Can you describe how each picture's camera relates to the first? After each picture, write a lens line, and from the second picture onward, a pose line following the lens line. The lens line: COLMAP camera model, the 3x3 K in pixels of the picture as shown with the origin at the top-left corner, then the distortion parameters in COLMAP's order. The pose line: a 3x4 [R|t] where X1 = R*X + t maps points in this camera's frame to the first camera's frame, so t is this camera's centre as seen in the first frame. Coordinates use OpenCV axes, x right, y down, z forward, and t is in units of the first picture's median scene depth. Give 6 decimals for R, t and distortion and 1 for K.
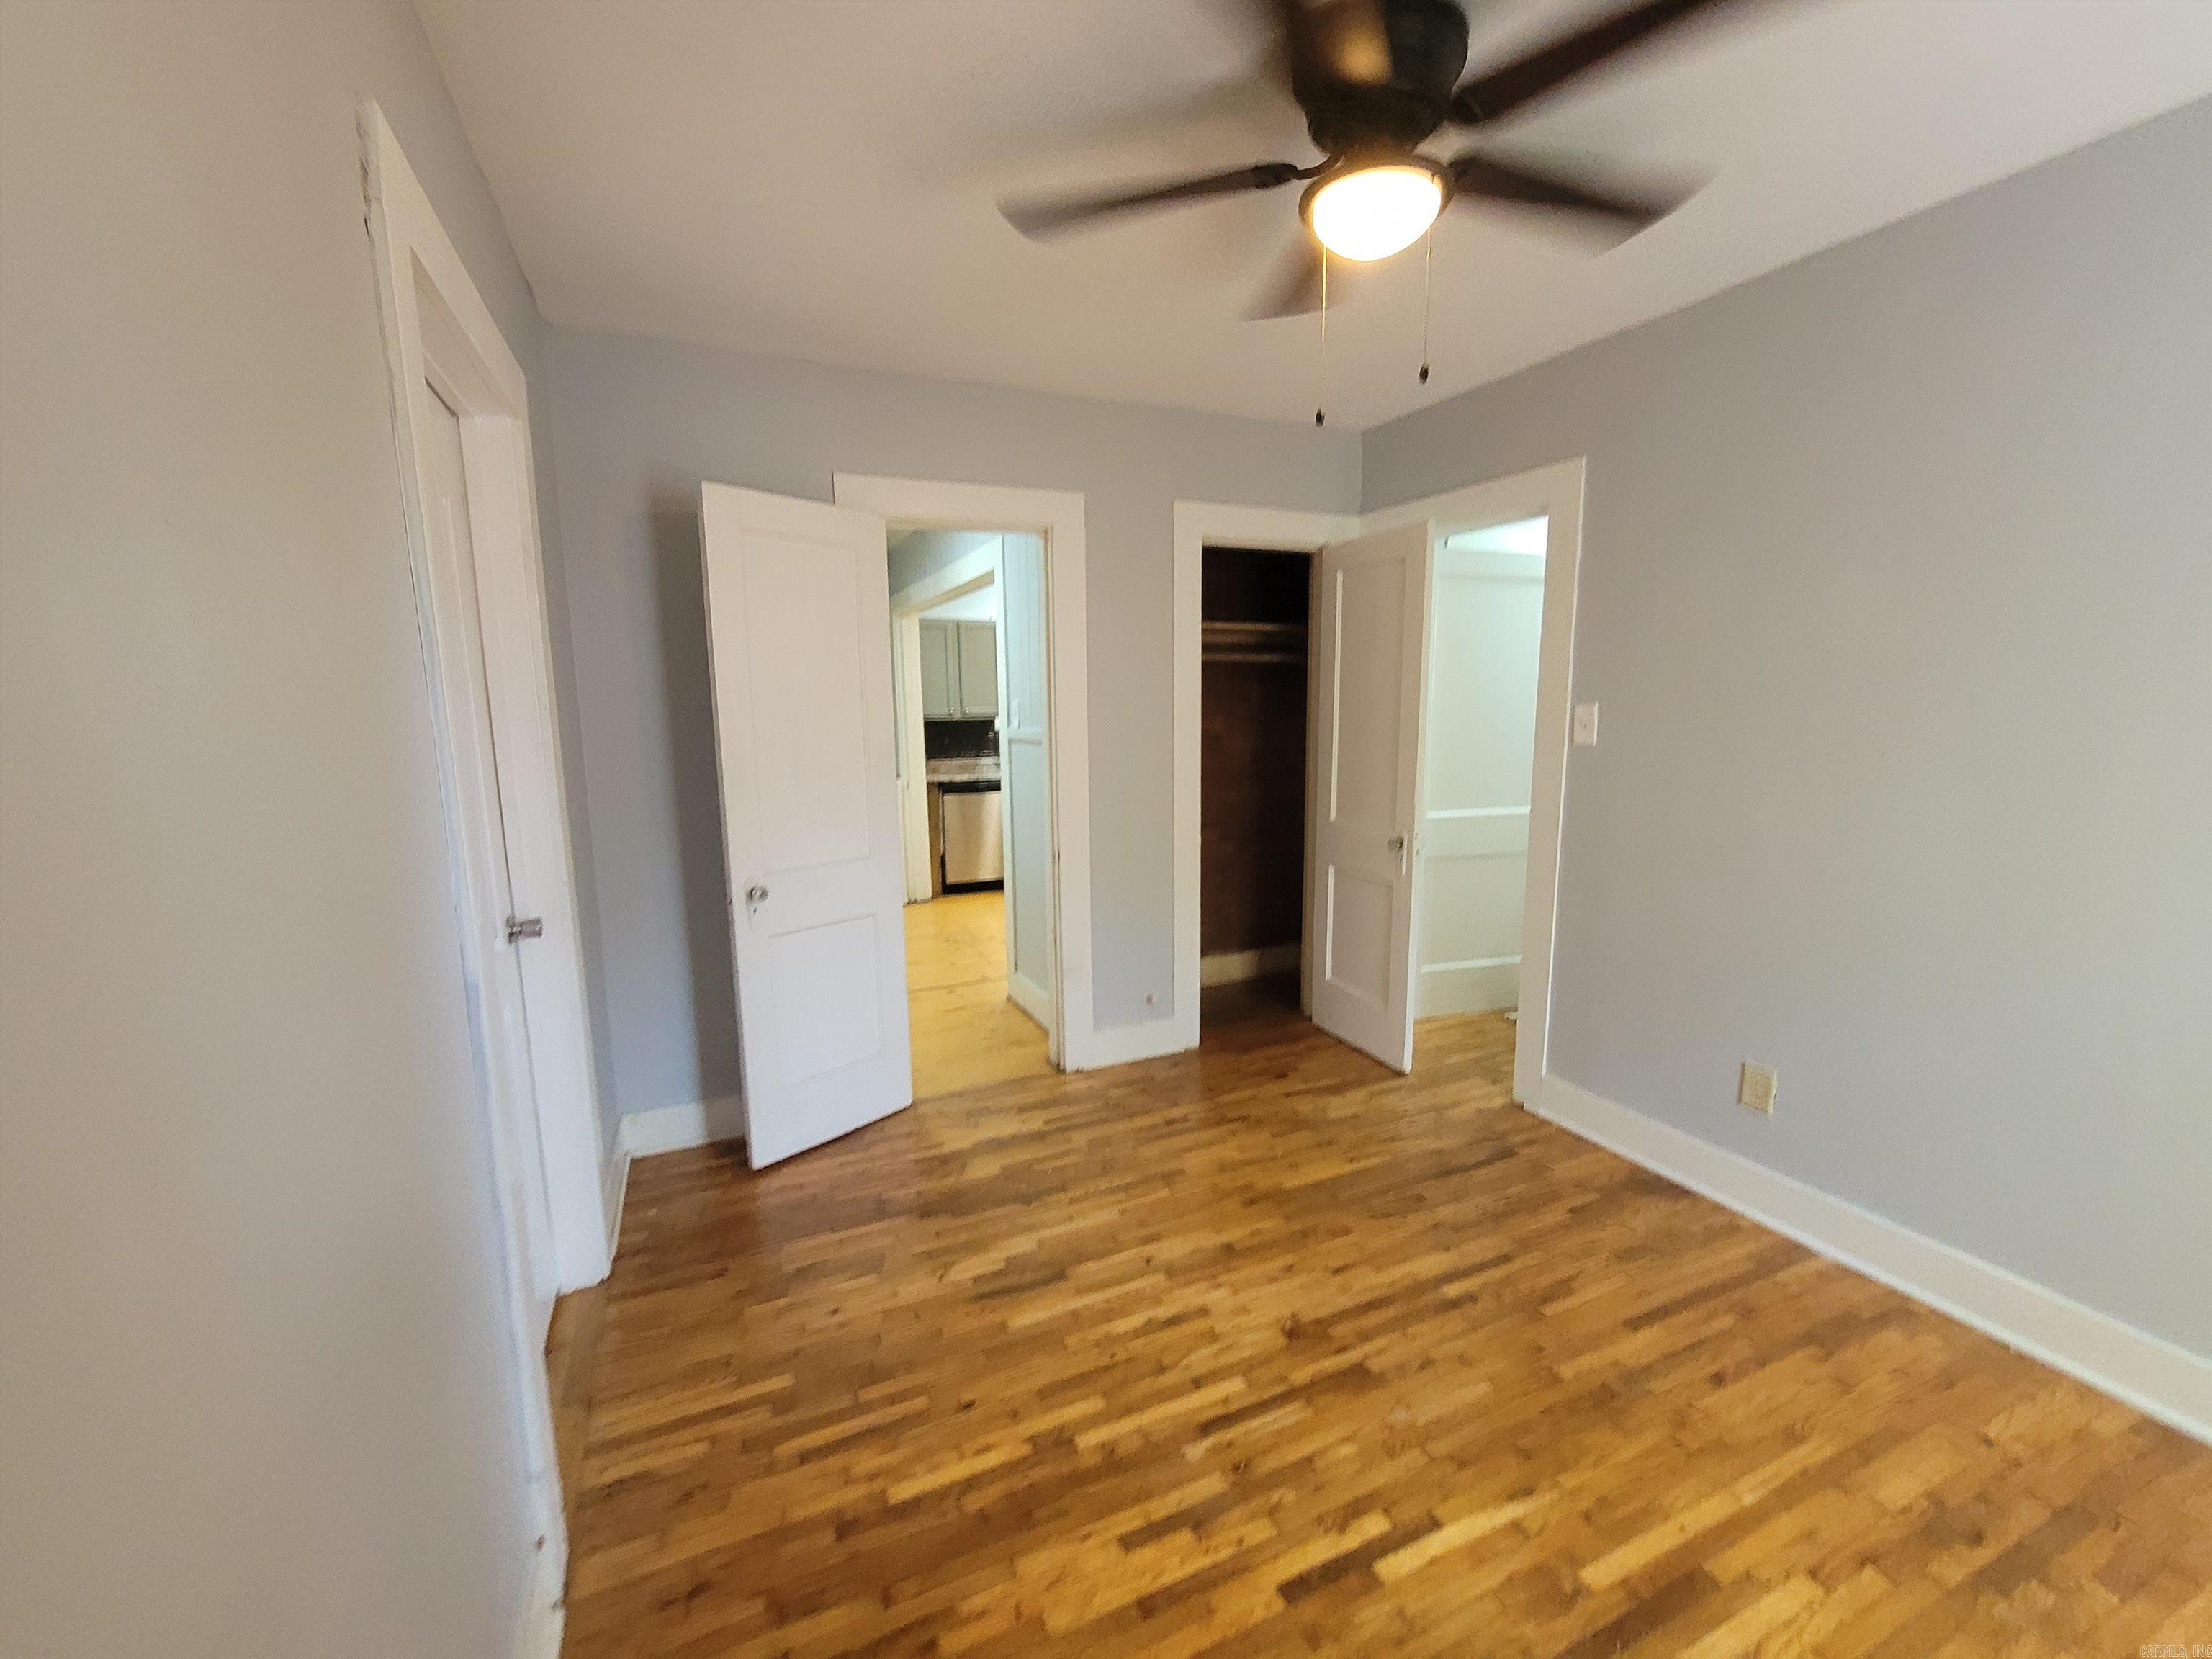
lens RADIAL K [[912.7, 0, 1122.0], [0, 912.7, 832.0], [0, 0, 1]] dist [0.000872, -0.000205]
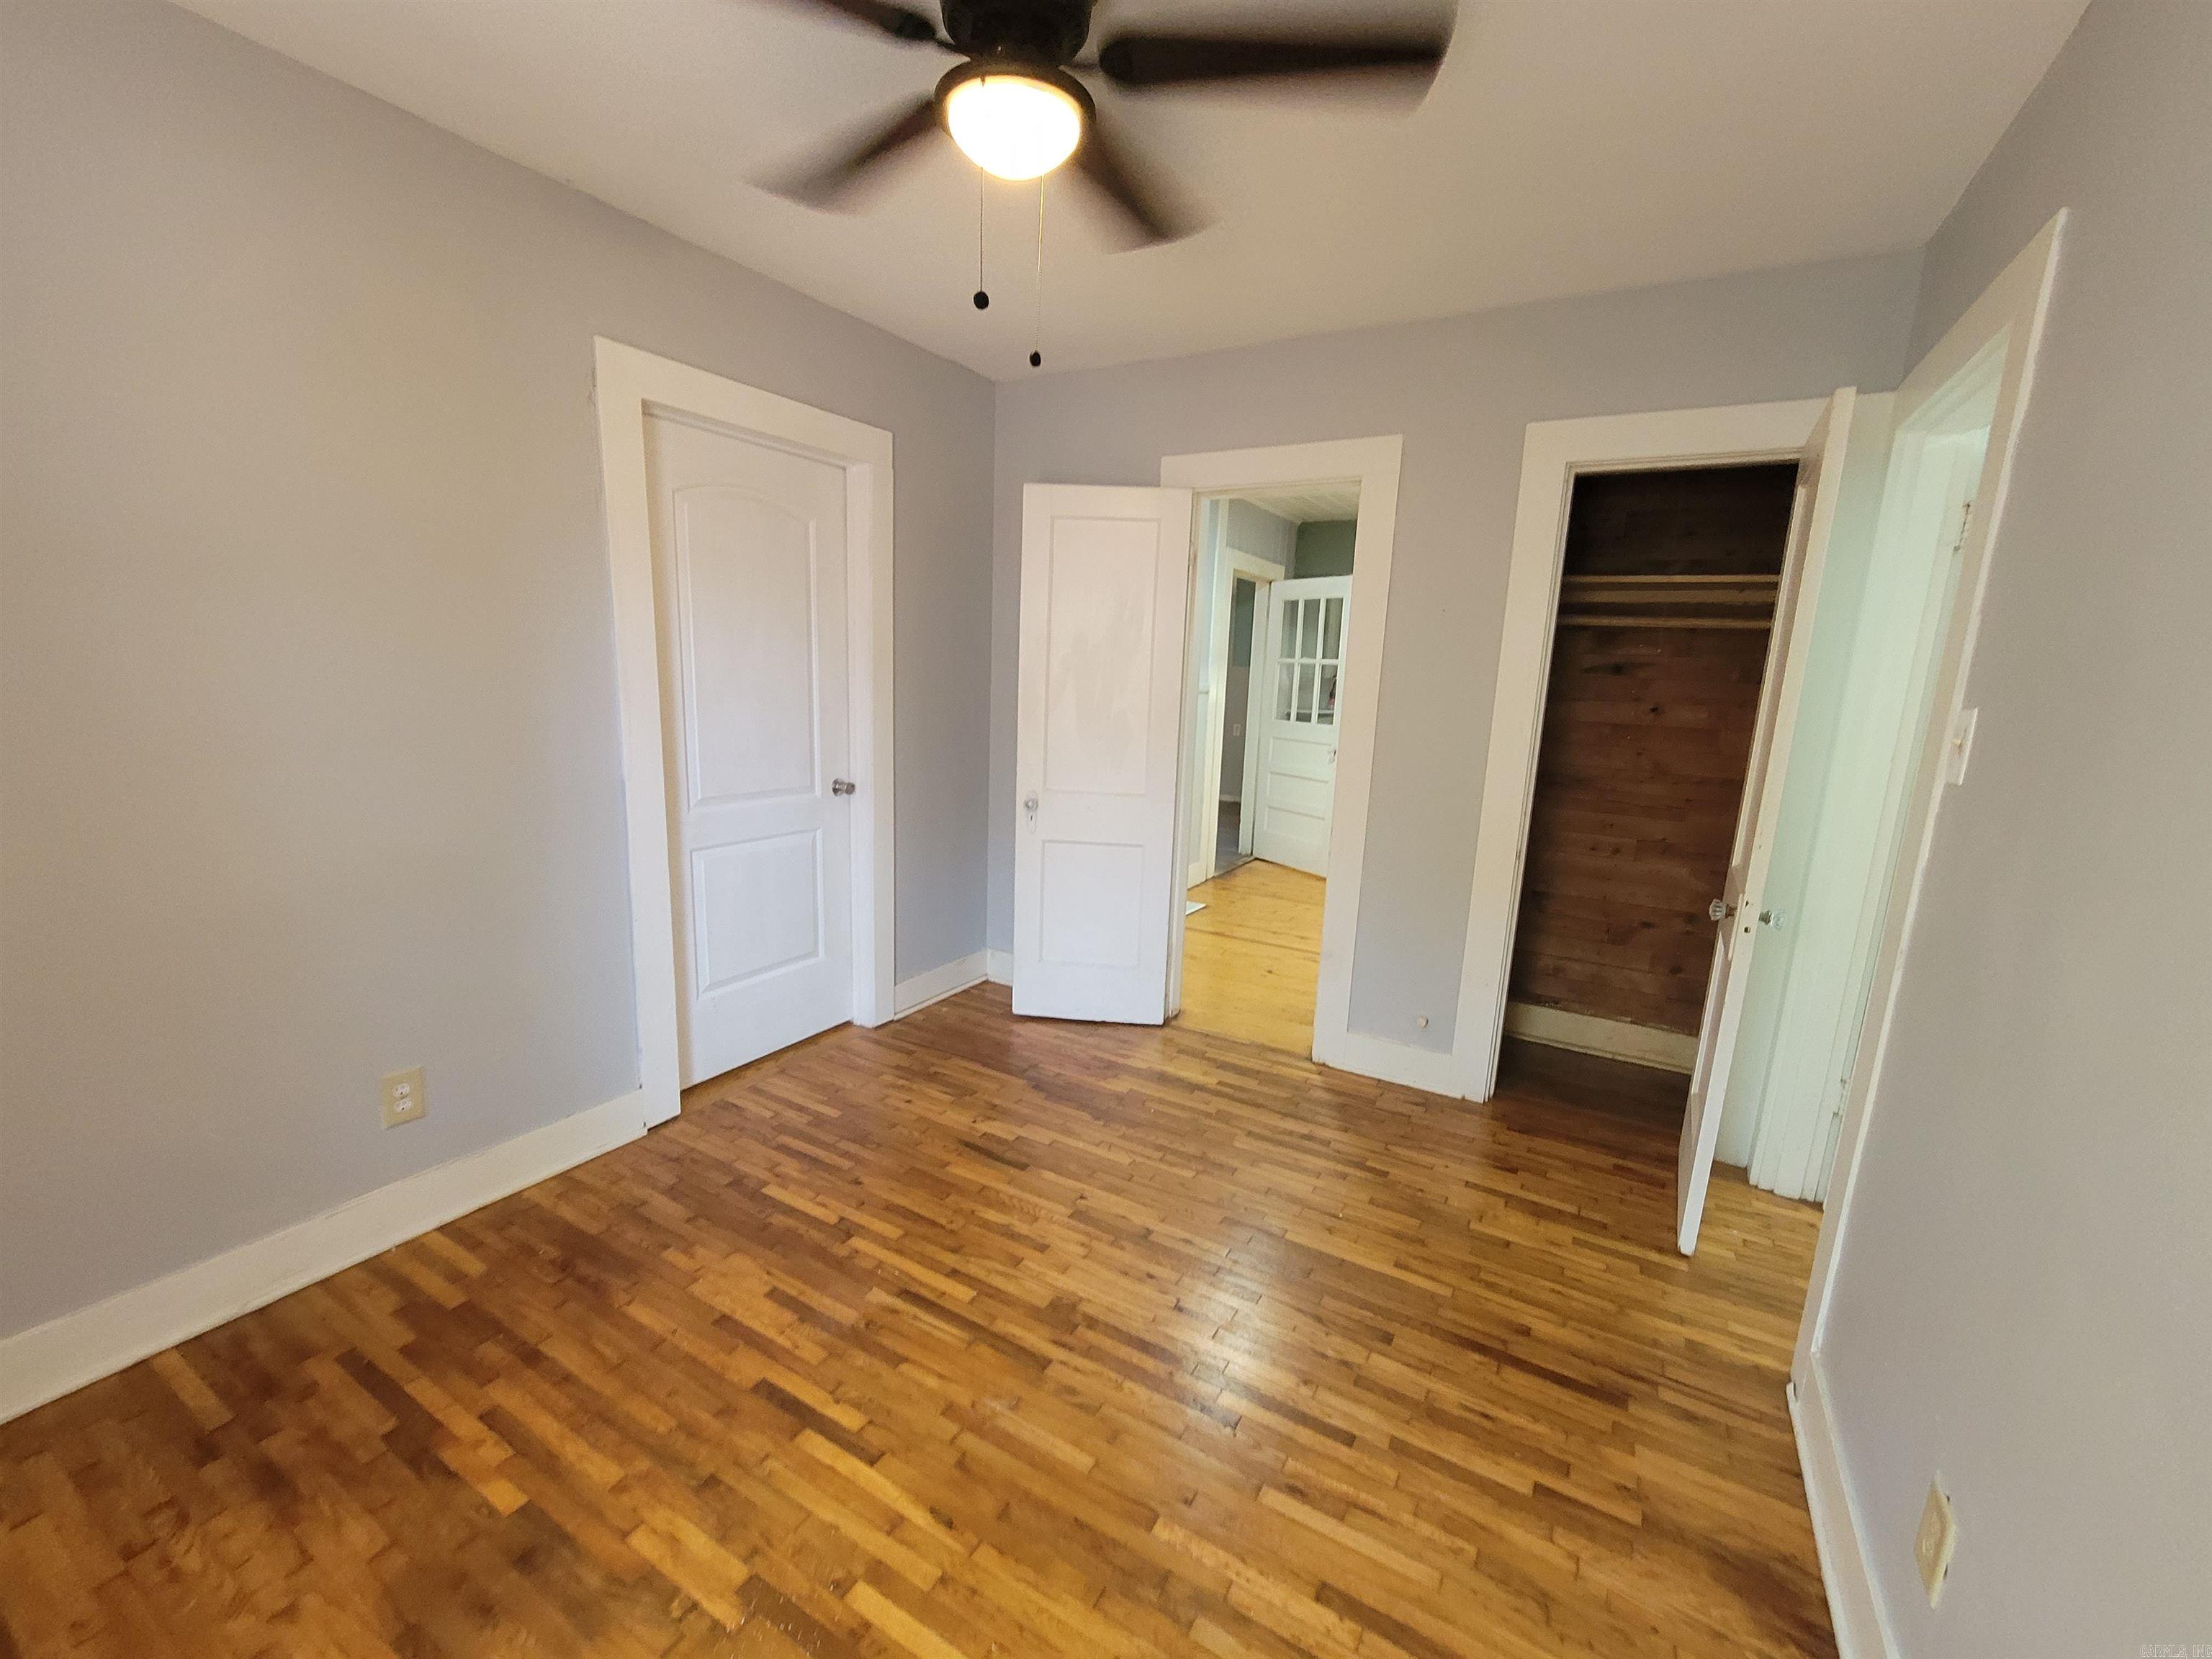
lens RADIAL K [[912.7, 0, 1114.2], [0, 912.7, 834.8], [0, 0, 1]] dist [0.000872, -0.000205]
pose [[0.572976, 0.182865, -0.798911, 0.871865], [-0.160519, 0.980950, 0.109409, -0.062085], [0.803699, 0.065552, 0.591415, 0.416342]]
